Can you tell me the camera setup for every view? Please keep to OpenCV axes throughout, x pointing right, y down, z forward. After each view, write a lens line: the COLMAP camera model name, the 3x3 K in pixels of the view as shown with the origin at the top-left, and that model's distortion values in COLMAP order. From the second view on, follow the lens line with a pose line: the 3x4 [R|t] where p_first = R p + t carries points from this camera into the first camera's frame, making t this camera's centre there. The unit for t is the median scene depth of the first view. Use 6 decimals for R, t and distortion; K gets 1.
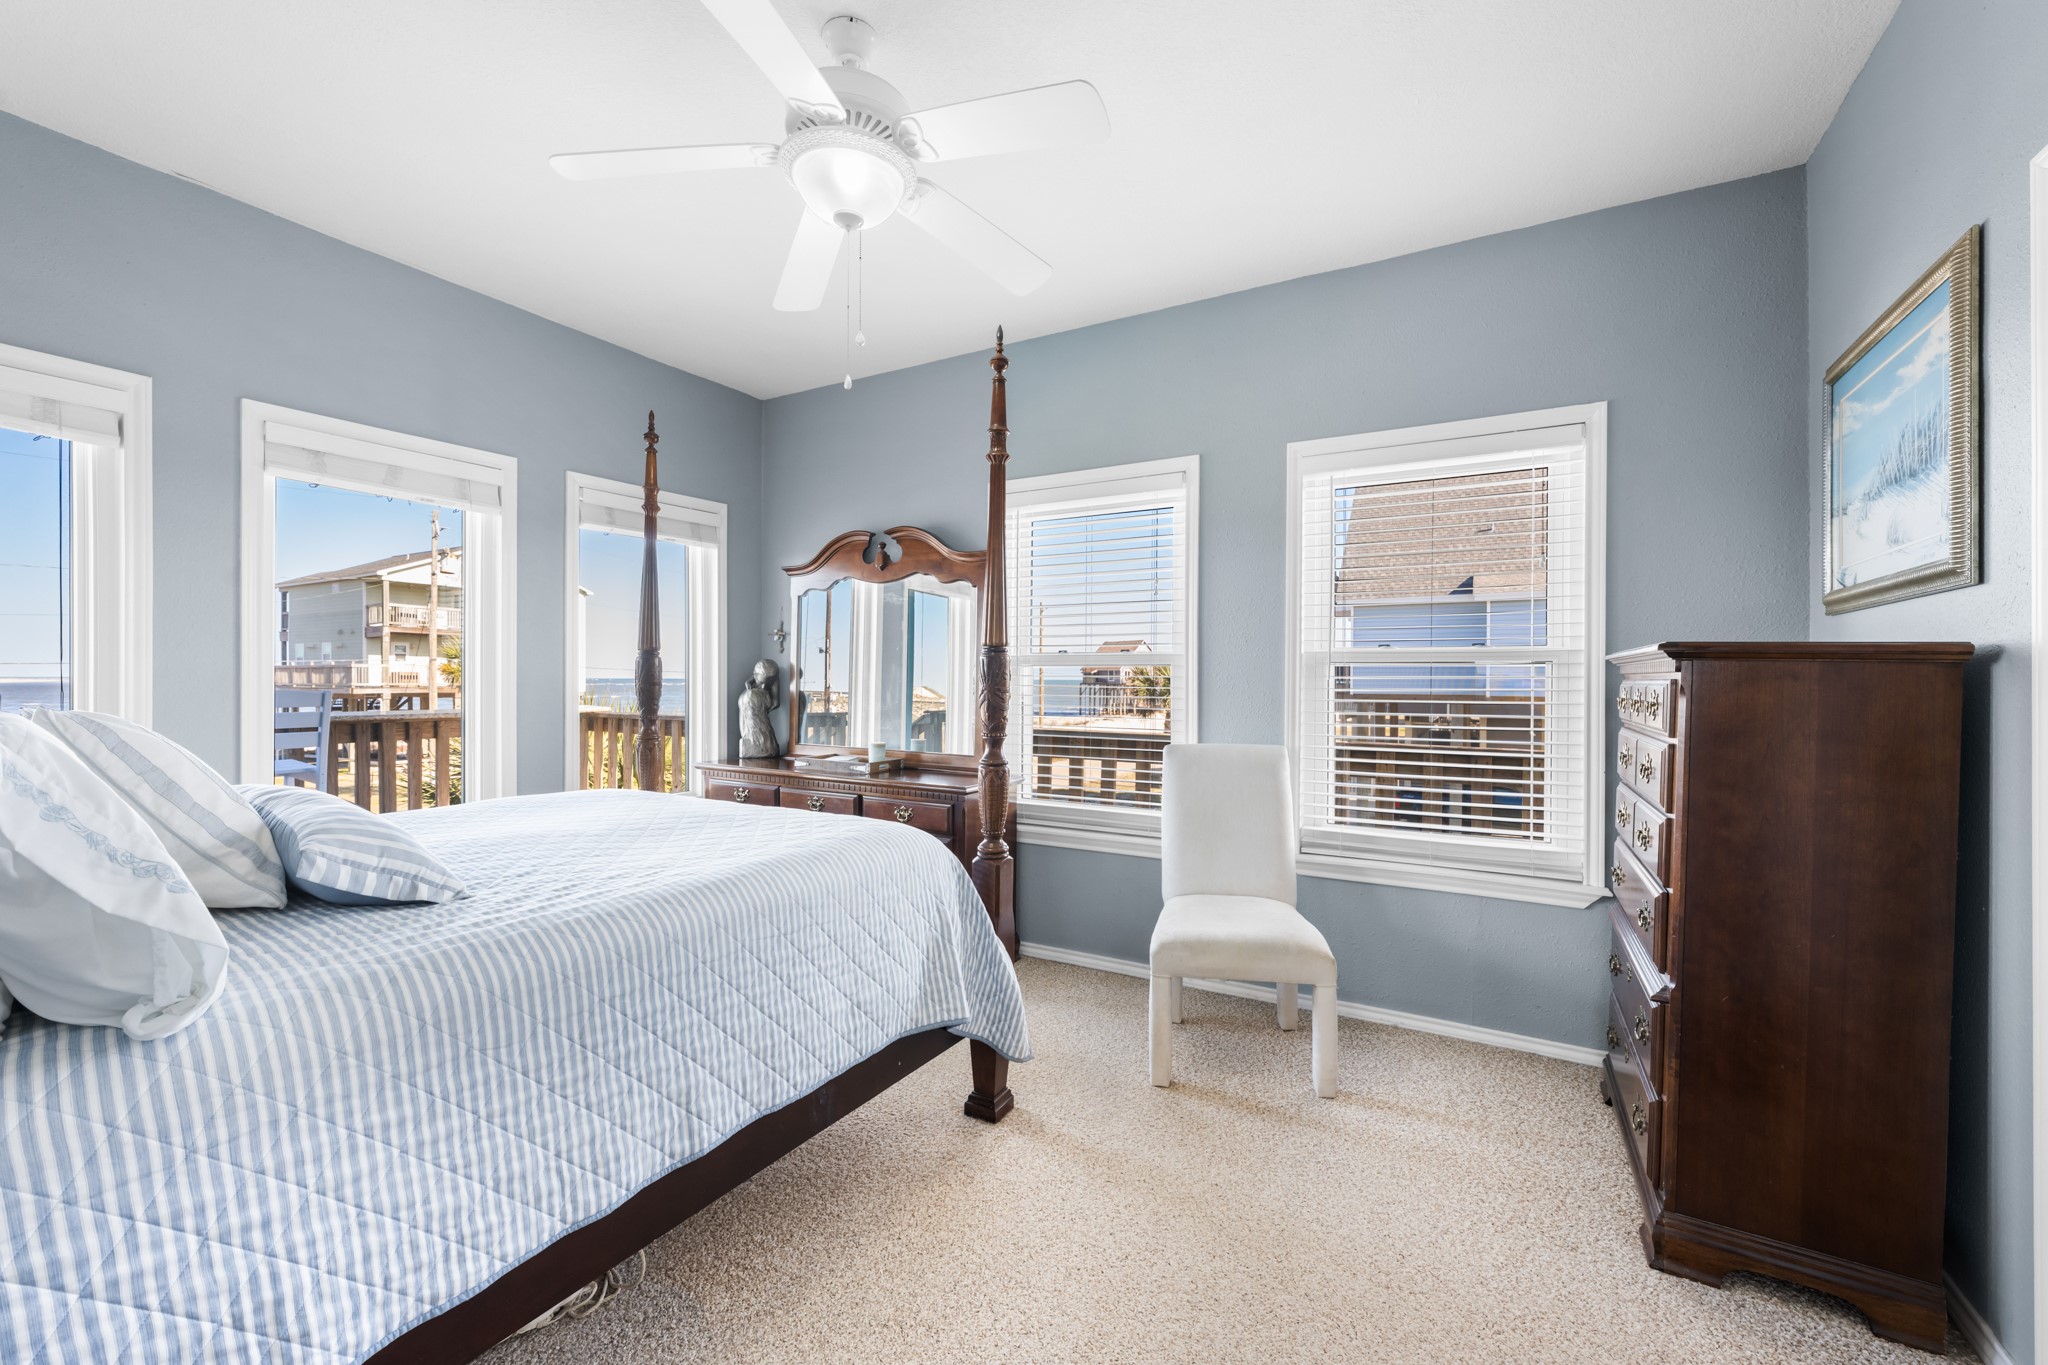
lens RADIAL K [[830.1, 0, 1024.4], [0, 830.1, 681.8], [0, 0, 1]] dist [0.002057, 0.000205]
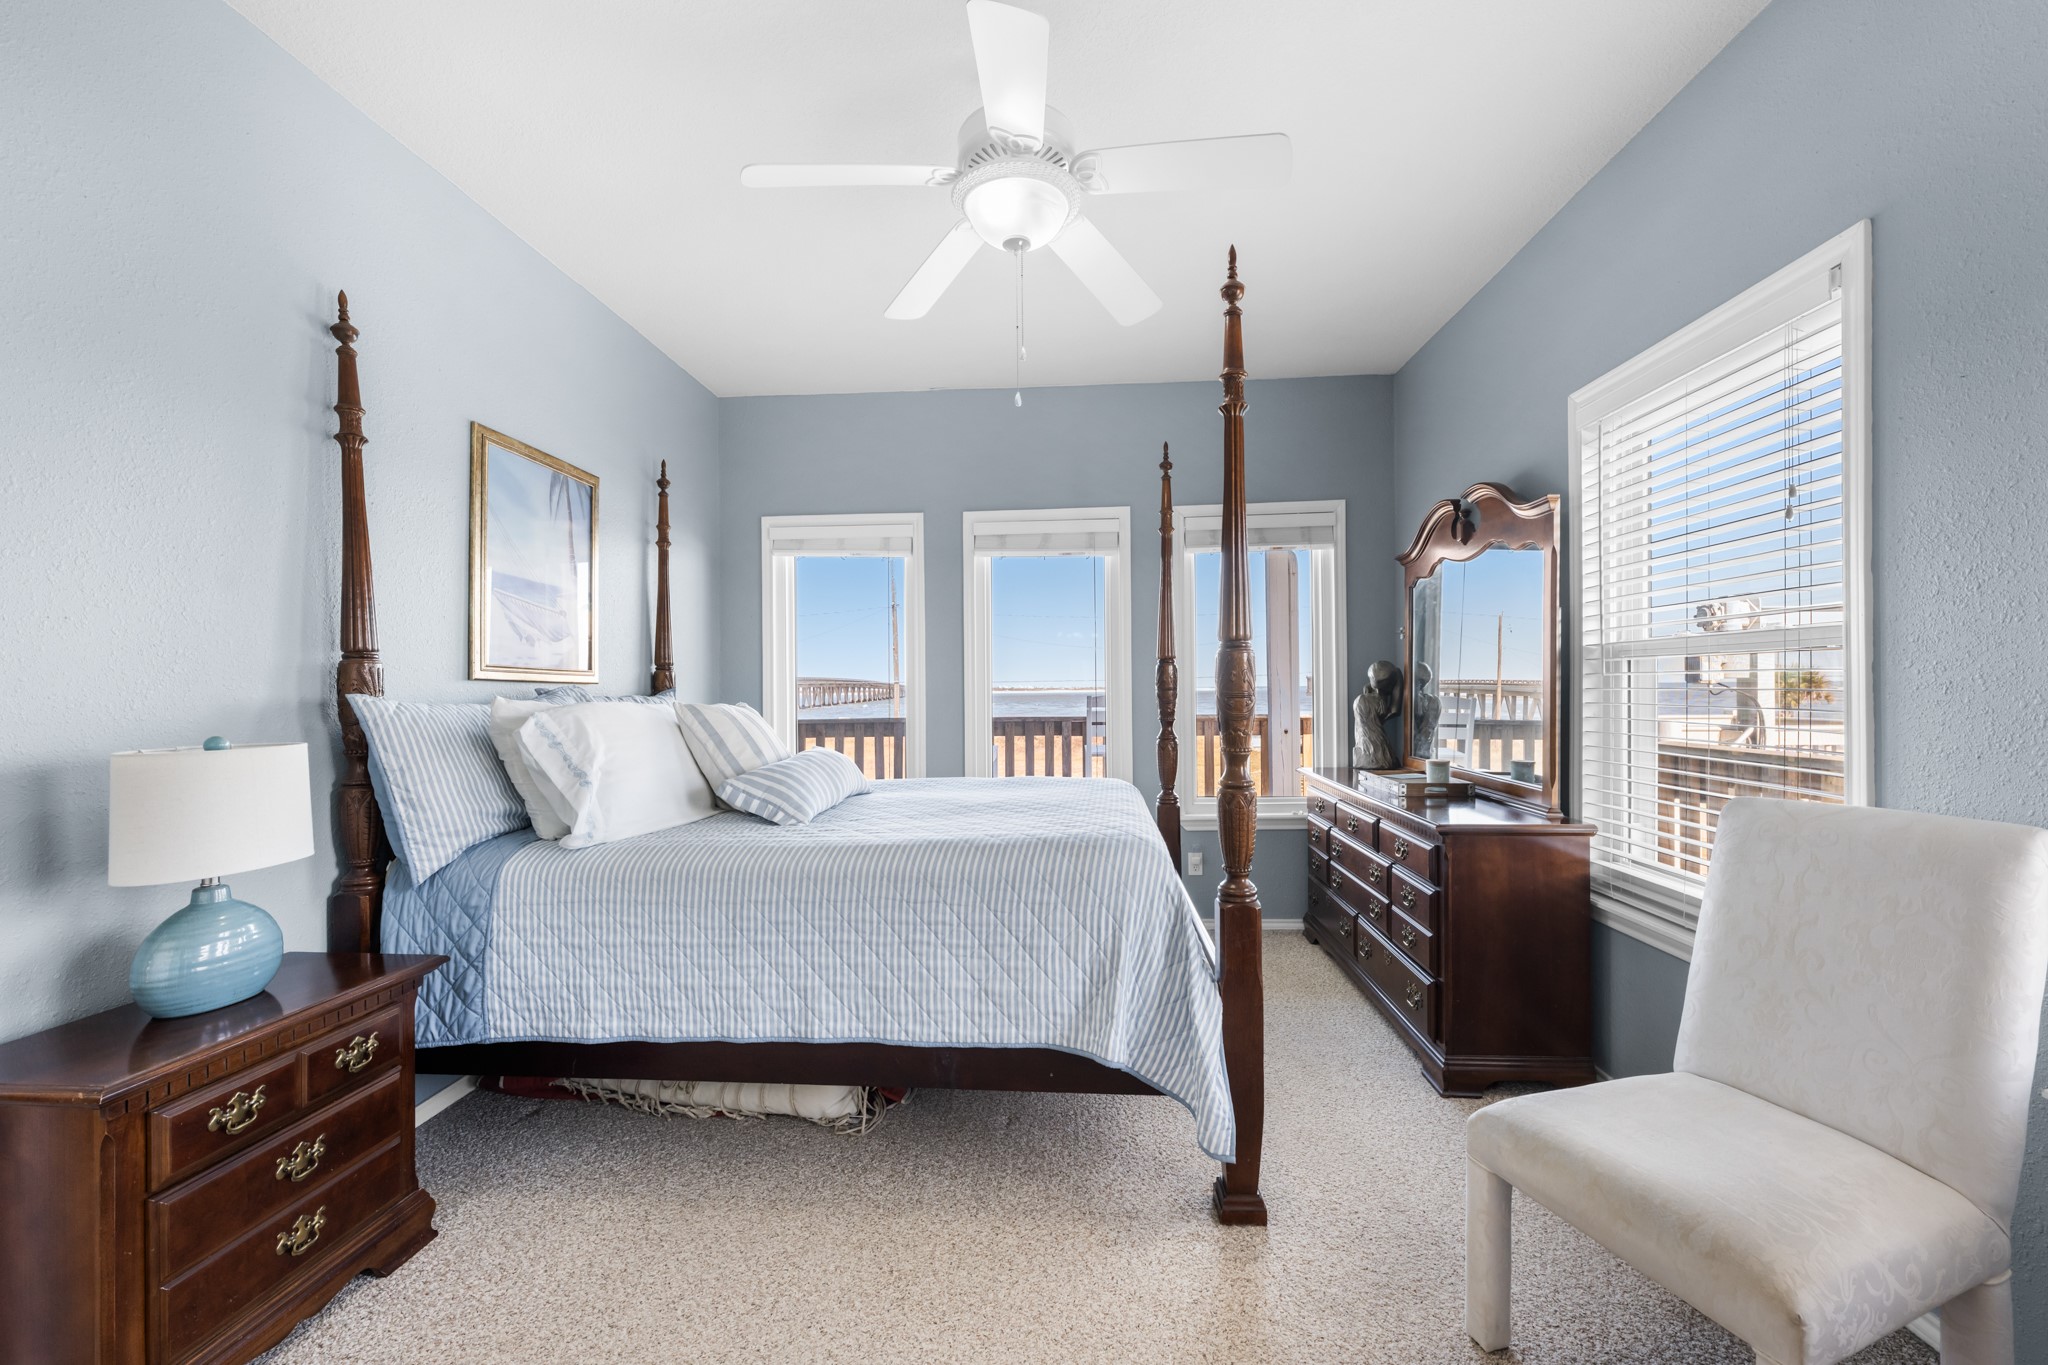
lens RADIAL K [[828.7, 0, 1023.8], [0, 828.7, 687.6], [0, 0, 1]] dist [0.003002, 0.000013]
pose [[0.431266, -0.007251, -0.902196, 0.600554], [0.007514, 0.999962, -0.004445, 0.005207], [0.902193, -0.004862, 0.431304, 0.455962]]
